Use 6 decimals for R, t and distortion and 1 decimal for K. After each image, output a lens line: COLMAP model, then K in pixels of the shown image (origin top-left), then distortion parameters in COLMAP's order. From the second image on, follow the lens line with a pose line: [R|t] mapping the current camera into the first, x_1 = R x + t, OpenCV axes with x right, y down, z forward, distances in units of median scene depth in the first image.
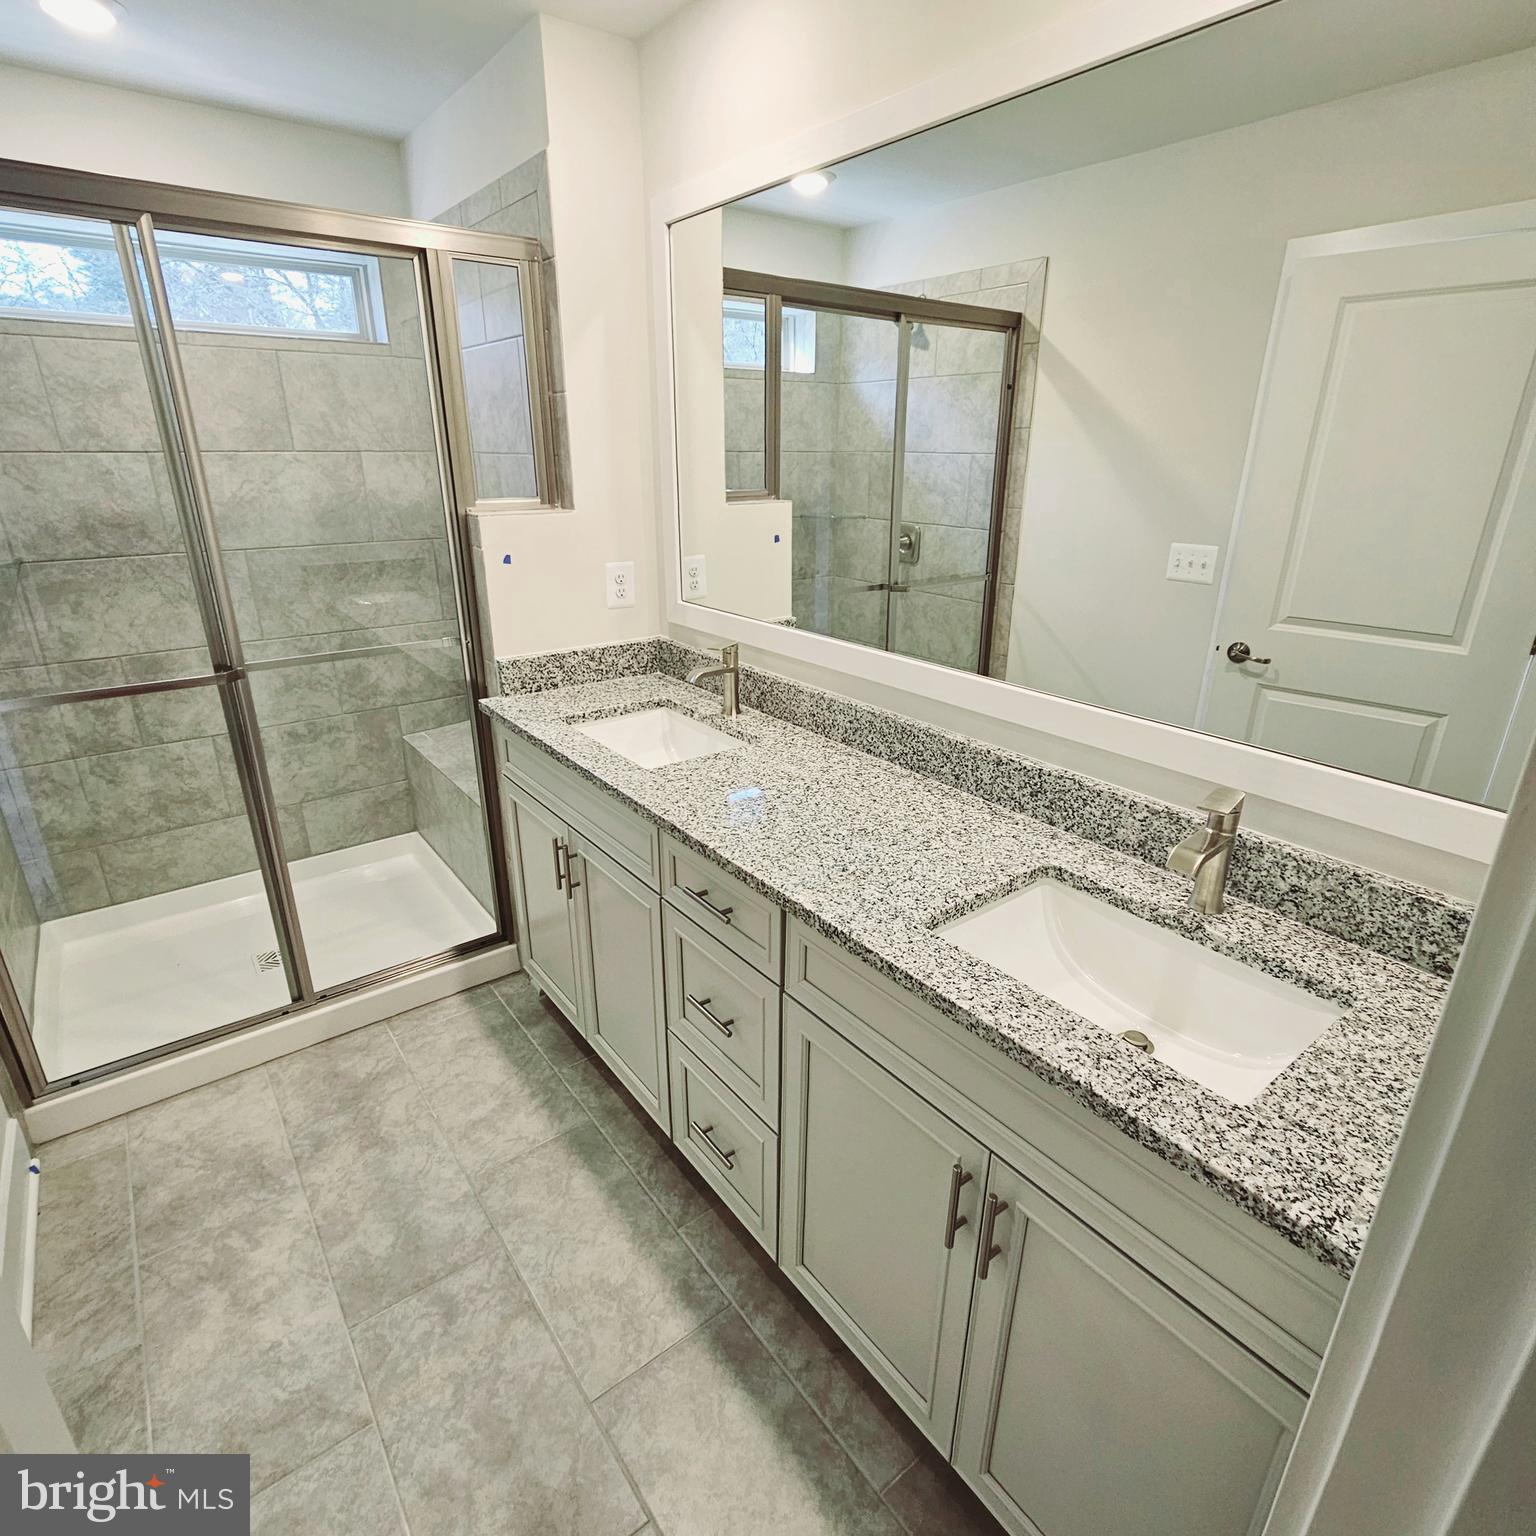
lens RADIAL K [[834.5, 0, 768.0], [0, 834.5, 768.0], [0, 0, 1]] dist [-0.002301, -0.004966]
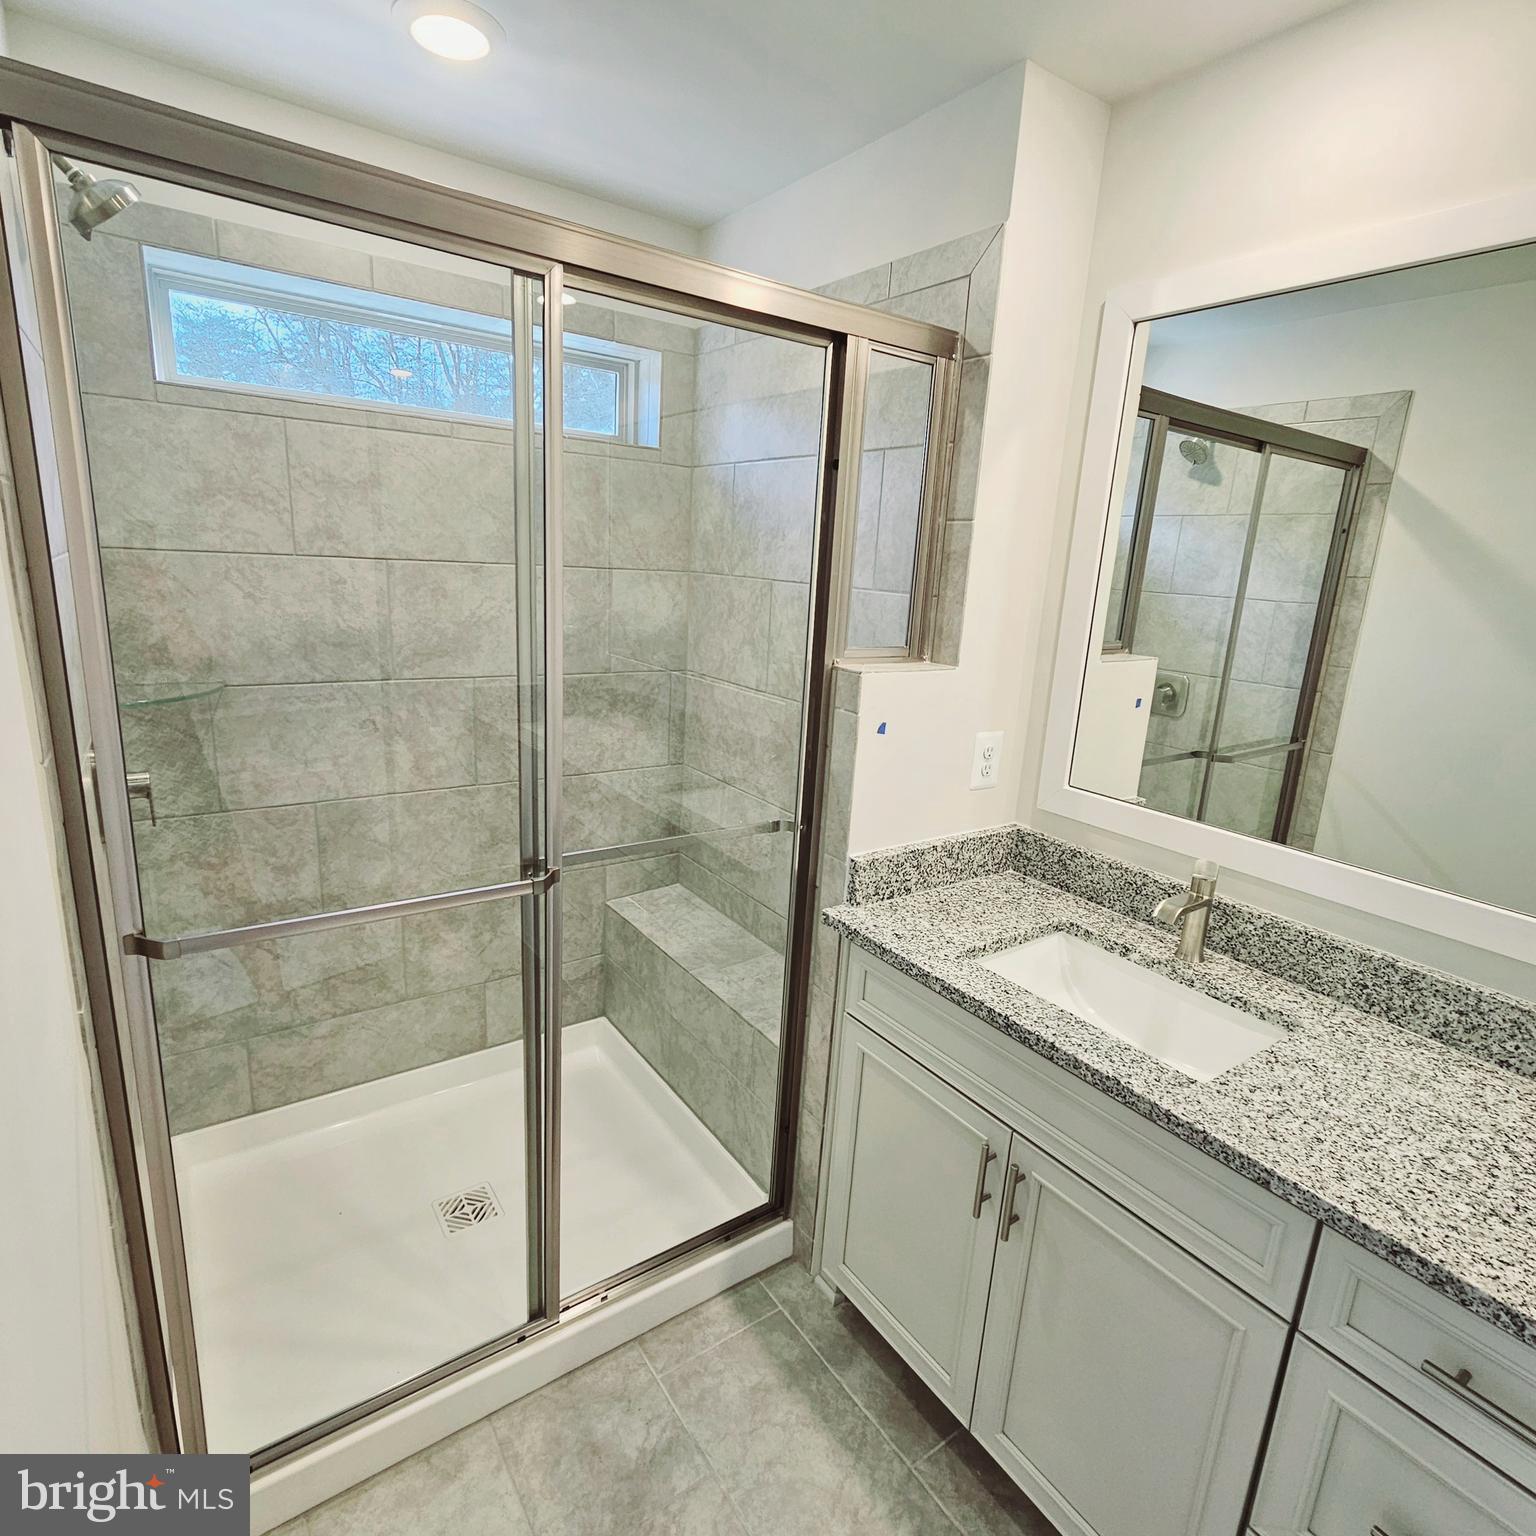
lens RADIAL K [[848.0, 0, 768.0], [0, 848.0, 768.0], [0, 0, 1]] dist [-0.002106, -0.000318]
pose [[0.997733, 0.058761, -0.032788, -0.338725], [-0.062330, 0.990659, -0.121285, -0.100463], [0.025355, 0.123054, 0.992076, 0.210089]]
